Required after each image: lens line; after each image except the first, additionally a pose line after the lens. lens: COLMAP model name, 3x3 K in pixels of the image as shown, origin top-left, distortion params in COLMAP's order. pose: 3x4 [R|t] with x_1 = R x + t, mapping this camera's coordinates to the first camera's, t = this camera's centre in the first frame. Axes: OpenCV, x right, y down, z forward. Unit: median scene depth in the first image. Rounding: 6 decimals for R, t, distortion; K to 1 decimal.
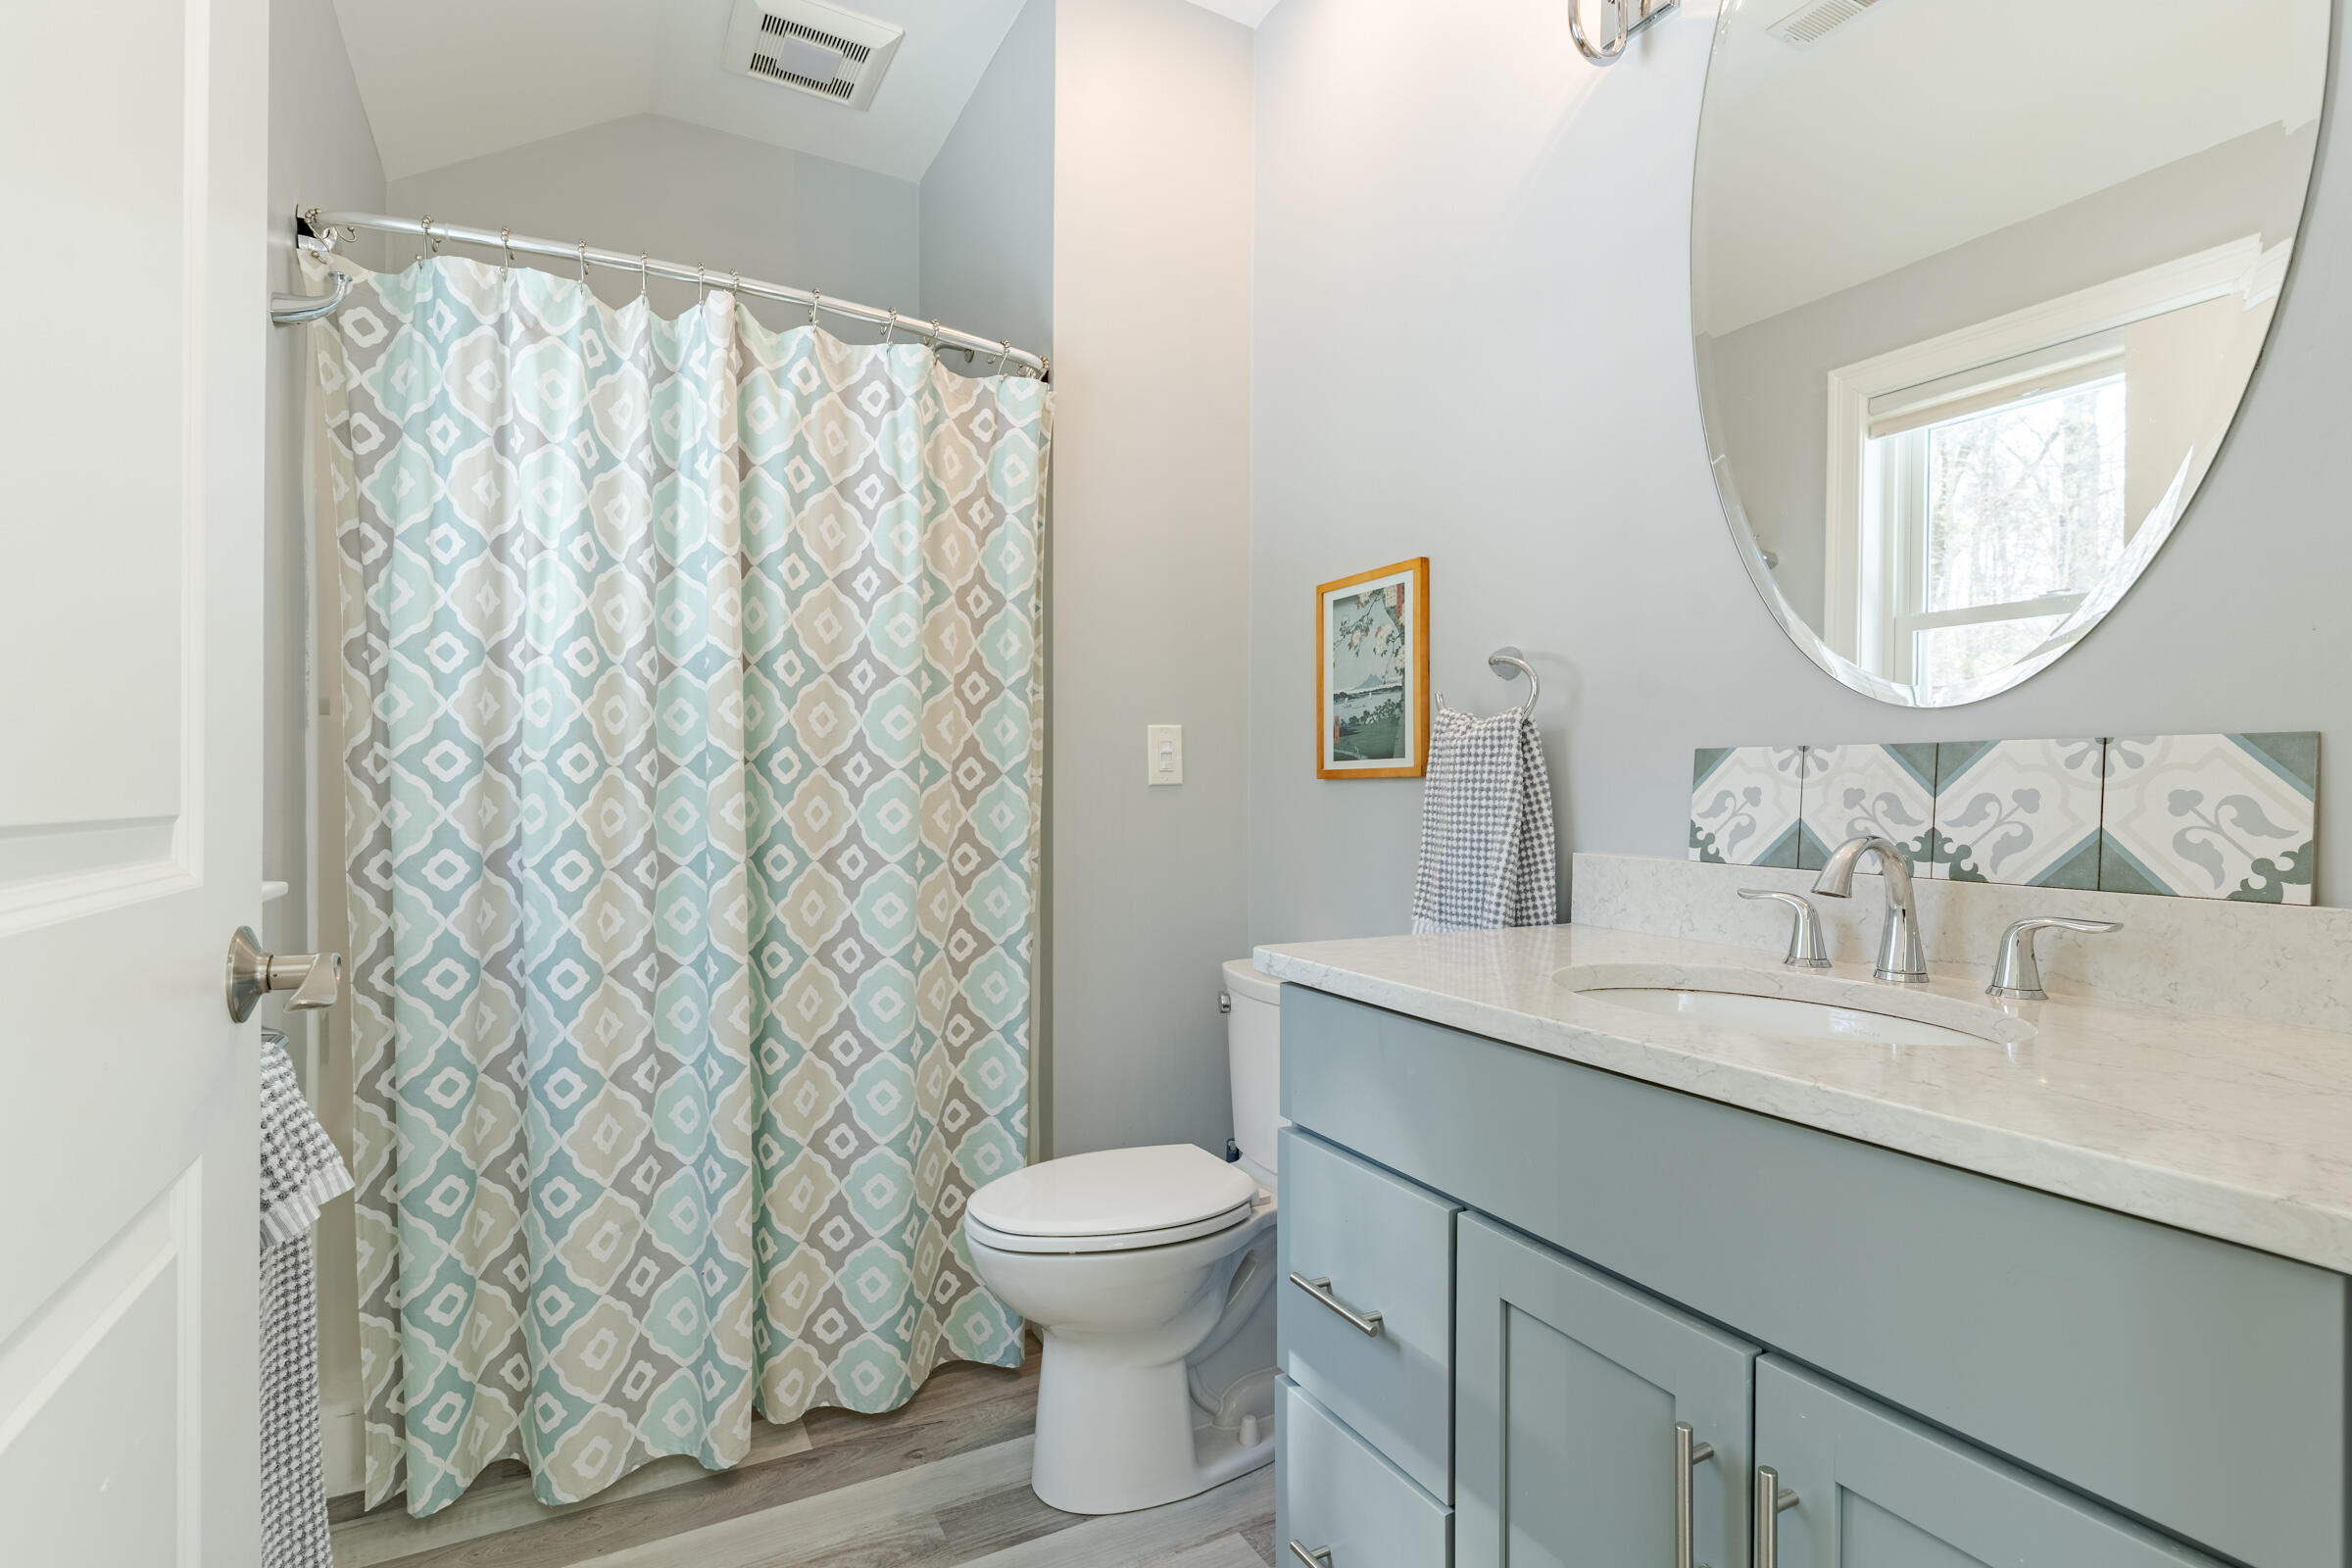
lens RADIAL K [[1128.5, 0, 1175.6], [0, 1128.5, 788.1], [0, 0, 1]] dist [0.004095, -0.002521]
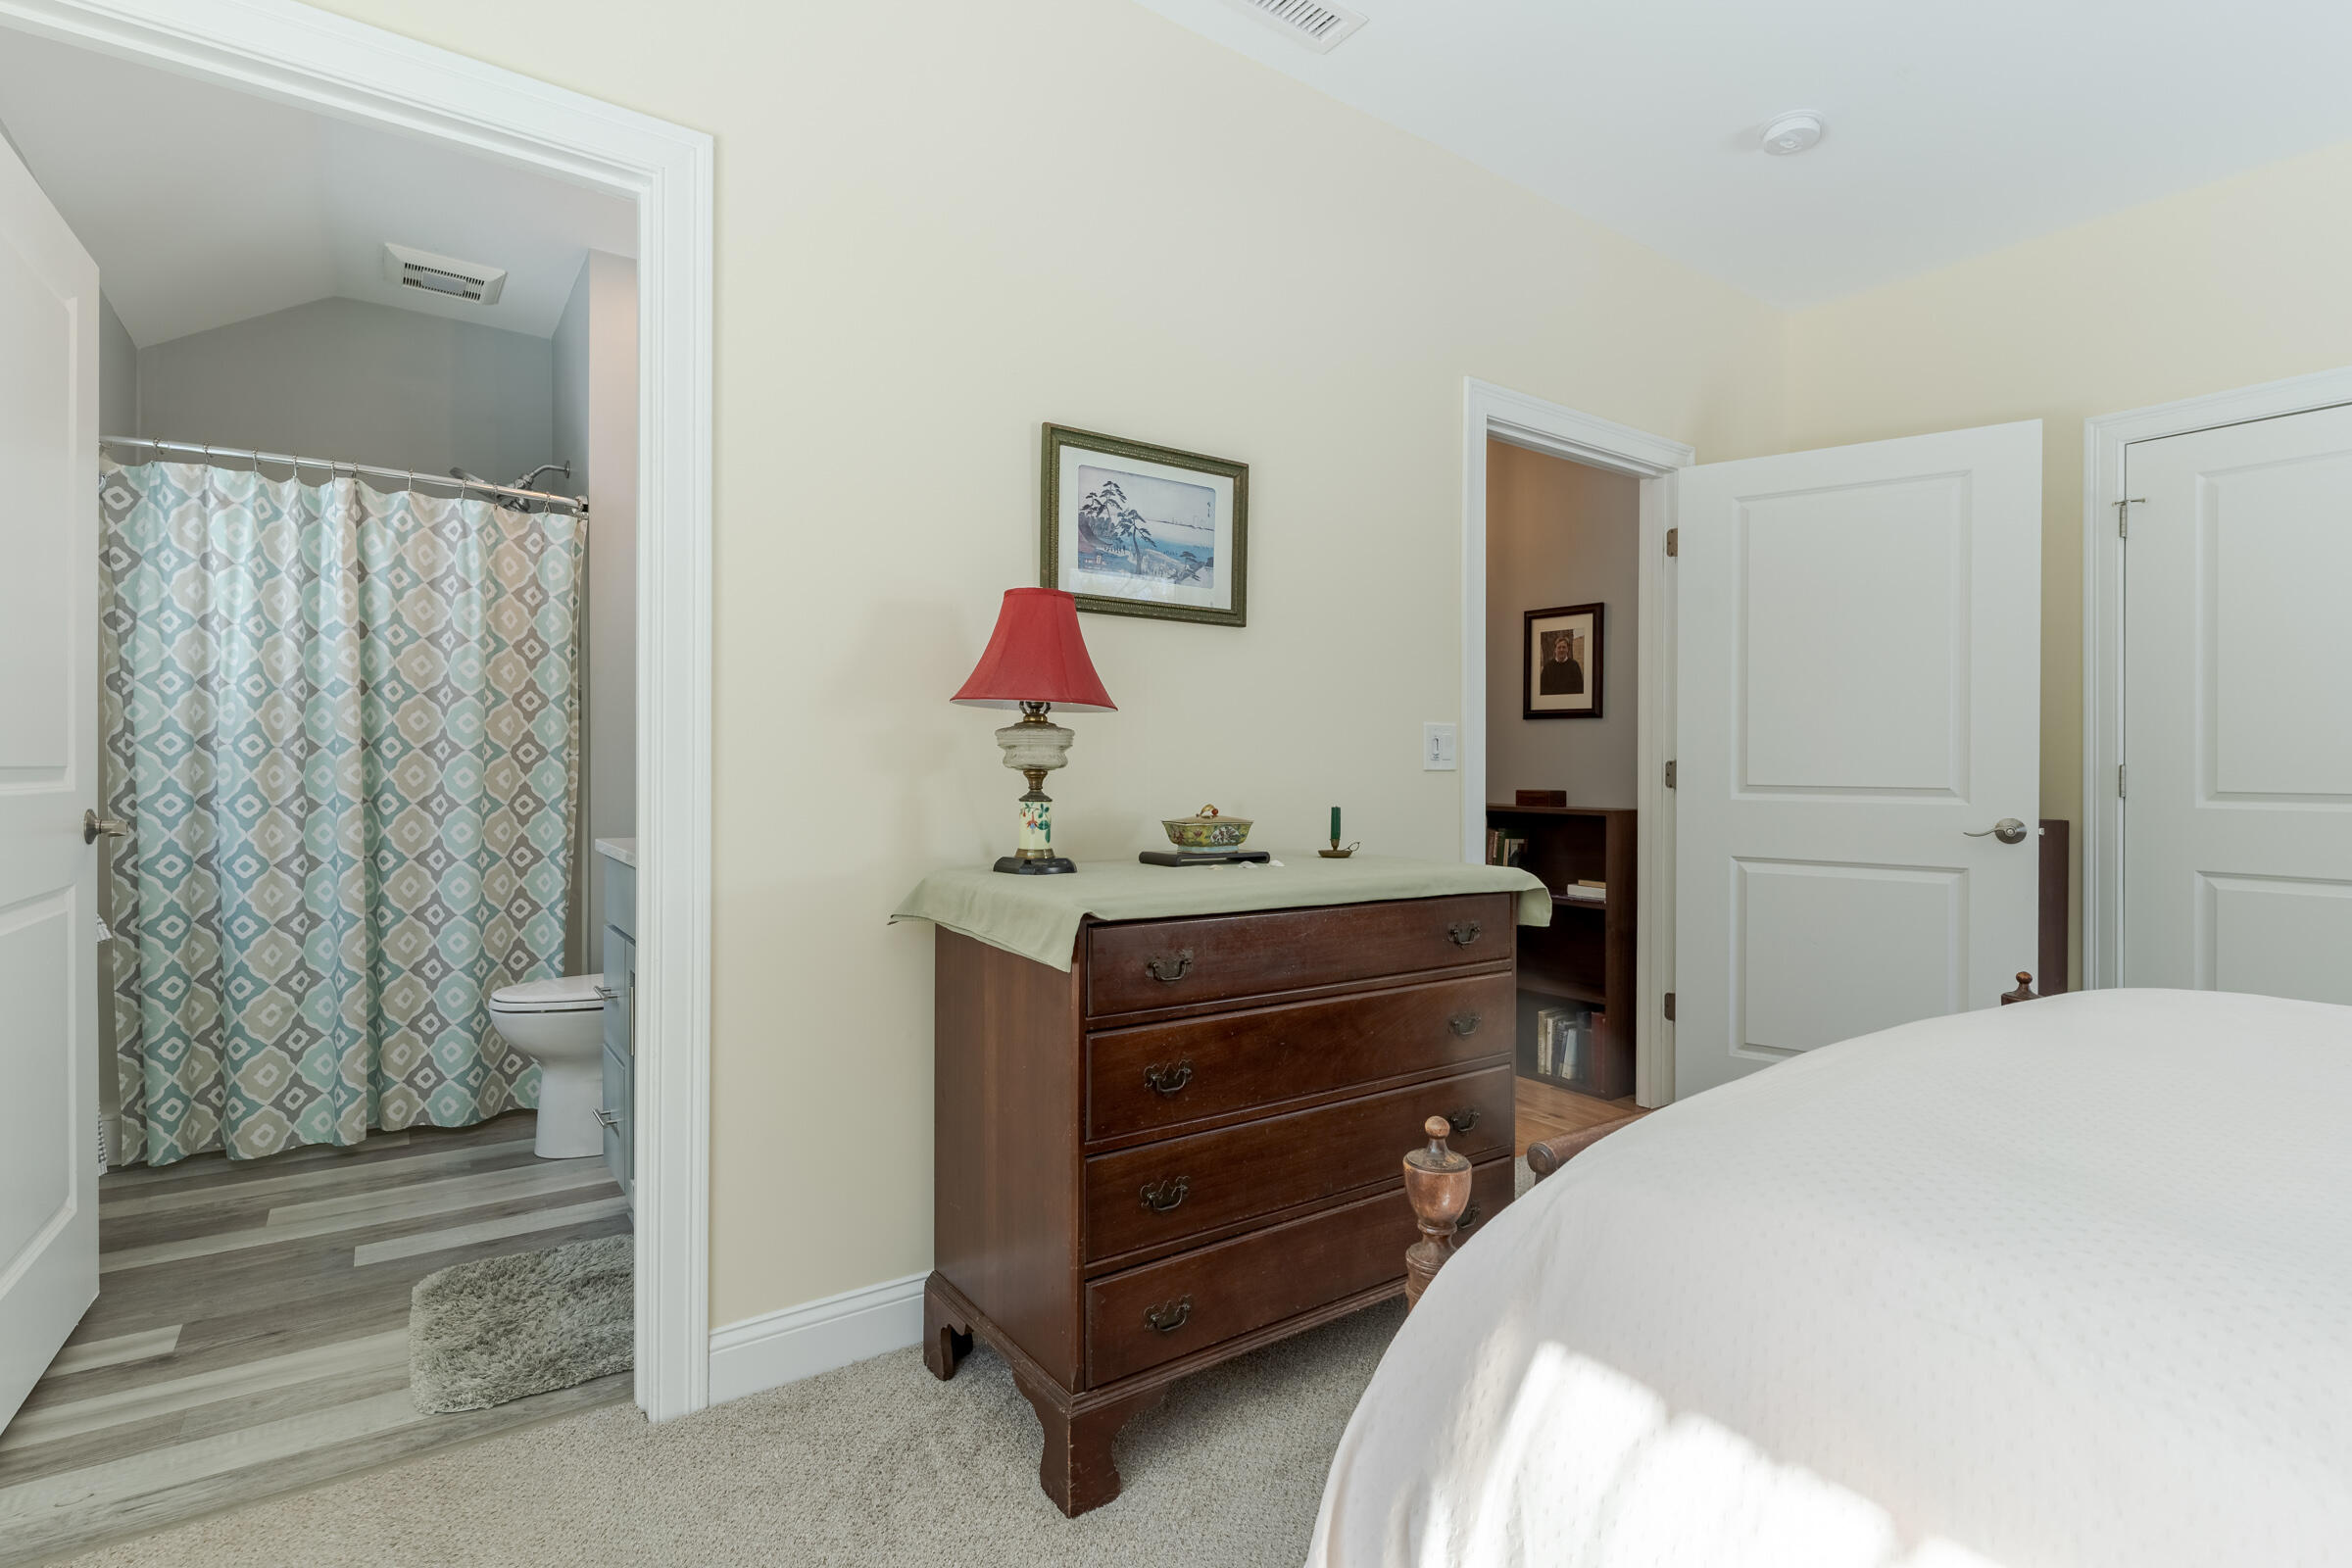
lens RADIAL K [[1128.5, 0, 1177.6], [0, 1128.5, 782.3], [0, 0, 1]] dist [0.004095, -0.002521]
pose [[0.992452, 0.005037, 0.122527, 0.670706], [-0.006578, 0.999904, 0.012171, 0.004294], [-0.122454, -0.012885, 0.992391, -0.906234]]
